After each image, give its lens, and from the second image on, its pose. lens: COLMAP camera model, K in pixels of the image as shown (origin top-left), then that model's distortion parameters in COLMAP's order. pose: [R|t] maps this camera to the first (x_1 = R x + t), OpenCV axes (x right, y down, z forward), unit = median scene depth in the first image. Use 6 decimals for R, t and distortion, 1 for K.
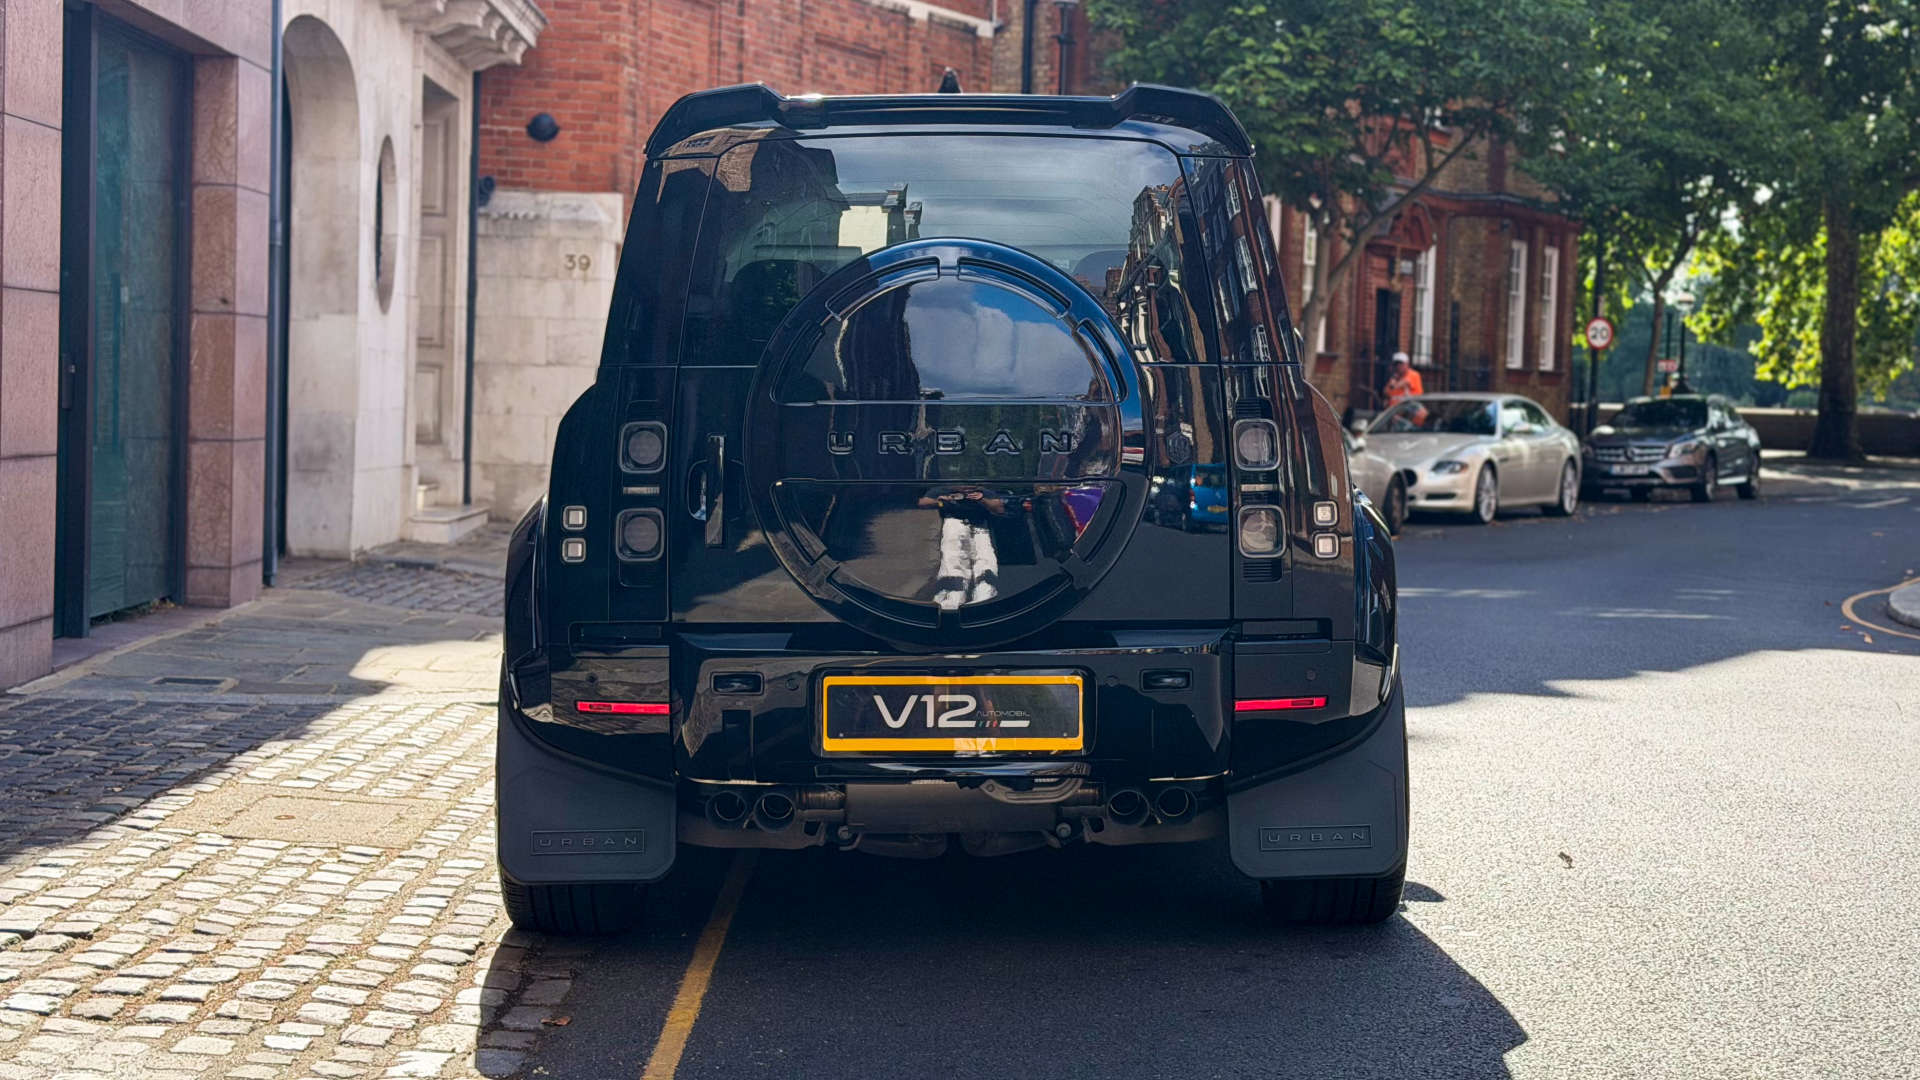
lens RADIAL K [[2731.5, 0, 959.3], [0, 2731.5, 538.8], [0, 0, 1]] dist [0.122124, 0.000000]
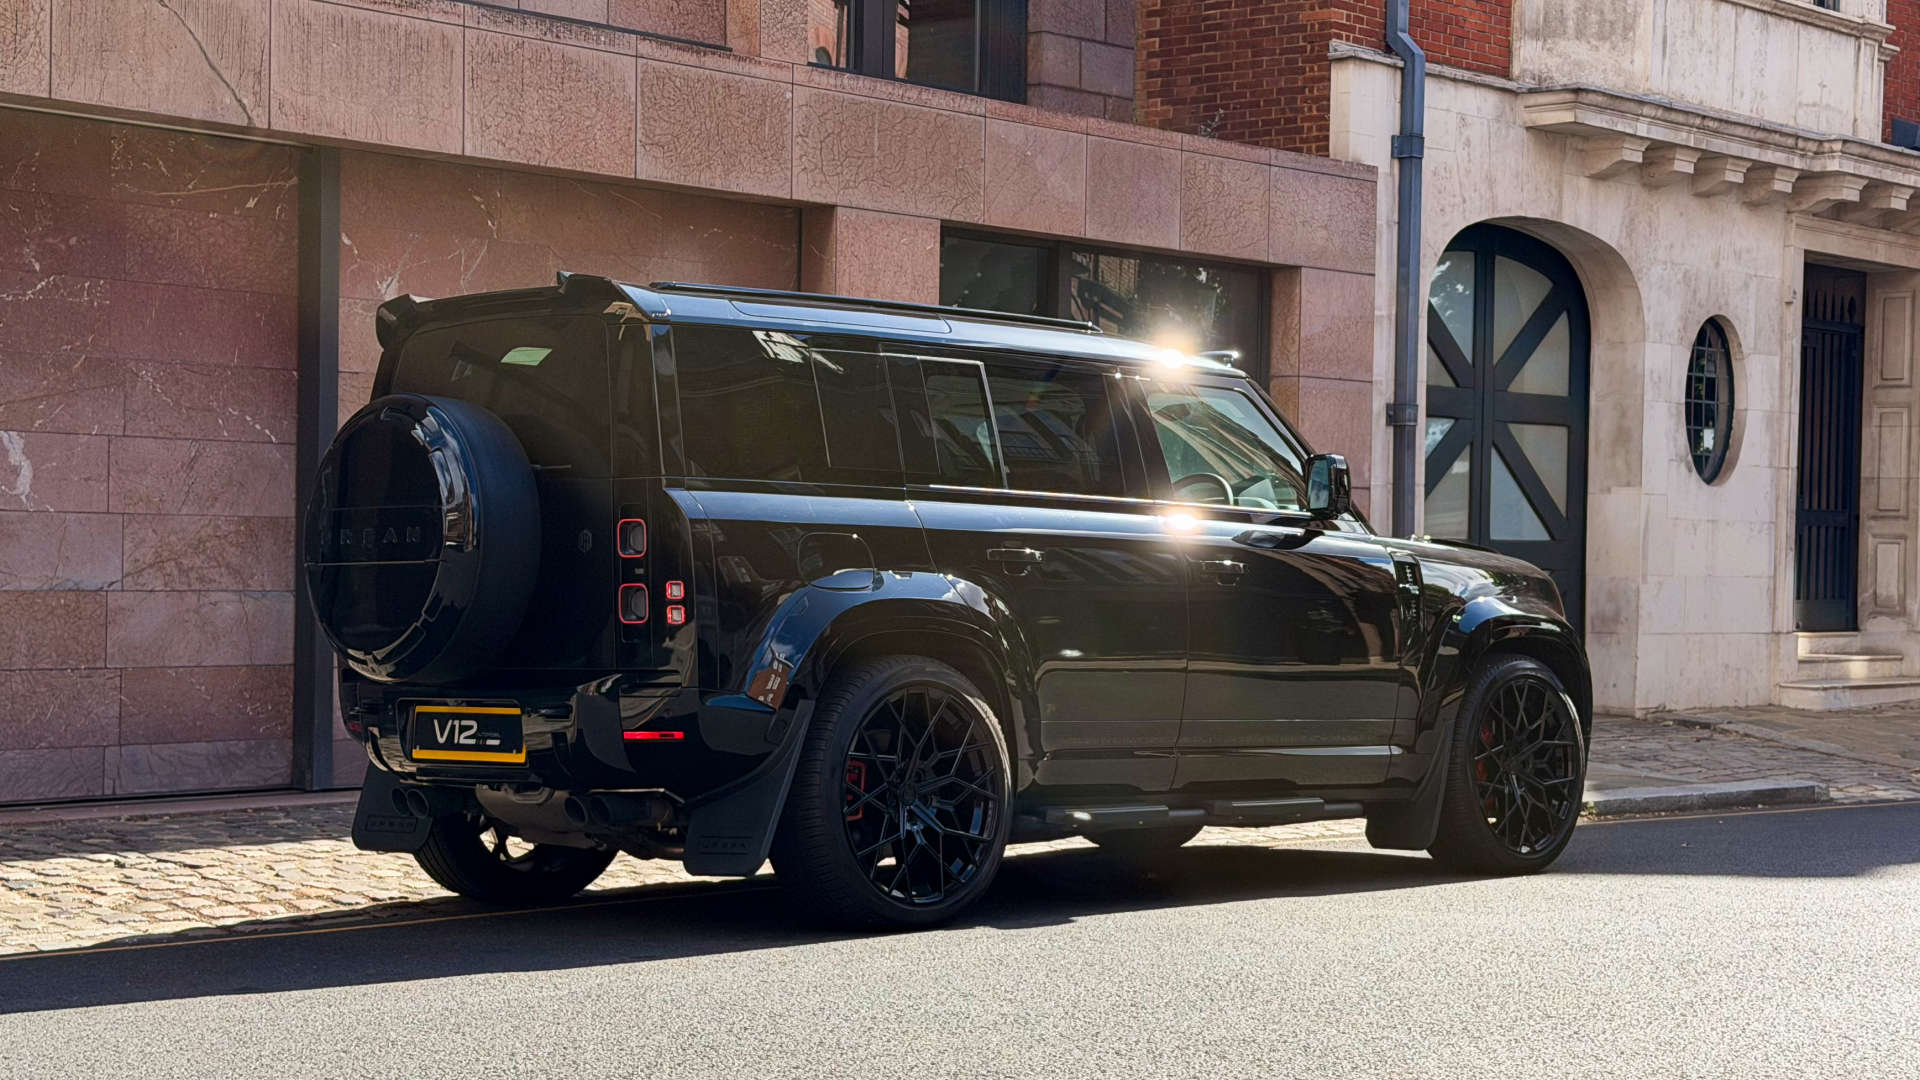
lens RADIAL K [[2731.5, 0, 958.7], [0, 2731.5, 548.1], [0, 0, 1]] dist [0.122124, 0.000000]
pose [[0.750261, -0.016061, -0.660947, 0.395148], [-0.029121, 0.997932, -0.057306, 0.015212], [0.660500, 0.062242, 0.748241, 0.042590]]
